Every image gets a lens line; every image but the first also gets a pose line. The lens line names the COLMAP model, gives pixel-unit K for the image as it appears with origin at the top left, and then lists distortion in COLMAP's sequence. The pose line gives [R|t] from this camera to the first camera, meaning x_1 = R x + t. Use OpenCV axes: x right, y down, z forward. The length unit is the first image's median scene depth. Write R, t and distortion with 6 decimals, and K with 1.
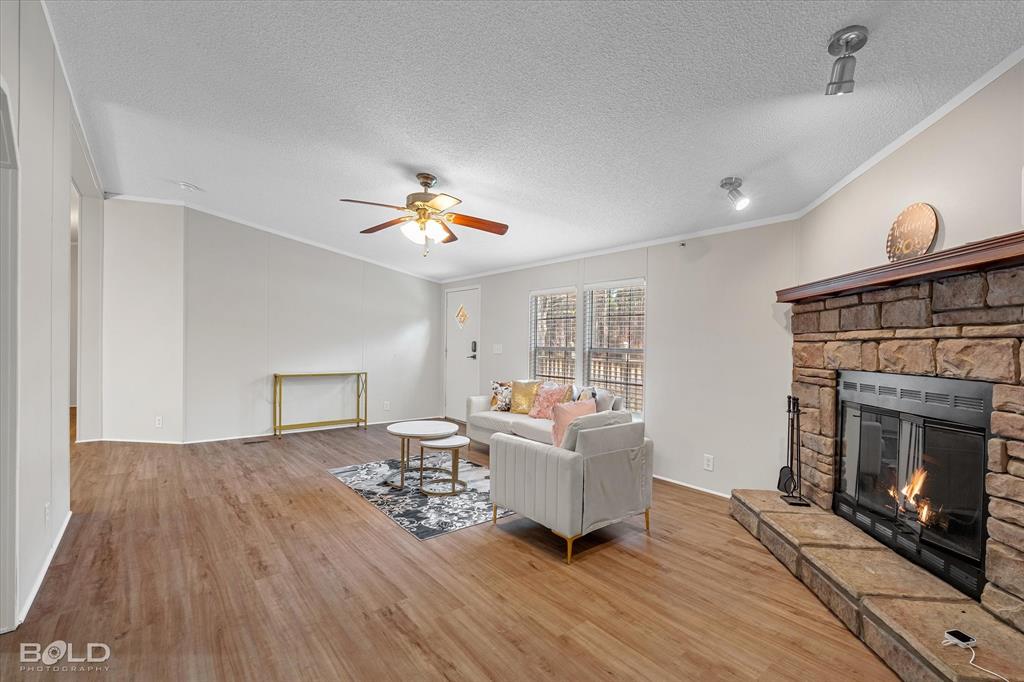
lens RADIAL K [[450.0, 0, 508.3], [0, 450.0, 351.3], [0, 0, 1]] dist [-0.003344, 0.001632]
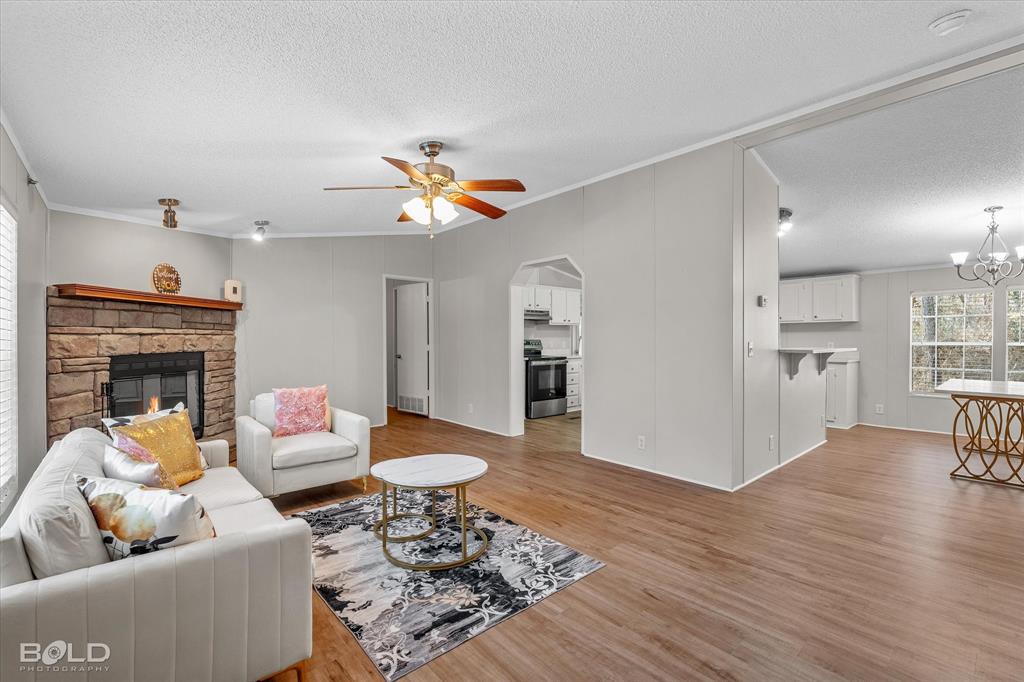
lens RADIAL K [[450.0, 0, 517.8], [0, 450.0, 338.3], [0, 0, 1]] dist [-0.003344, 0.001632]
pose [[-0.997956, -0.017042, -0.061584, -0.299002], [-0.018051, 0.999711, 0.015867, -0.041665], [0.061296, 0.016947, -0.997976, 1.873989]]
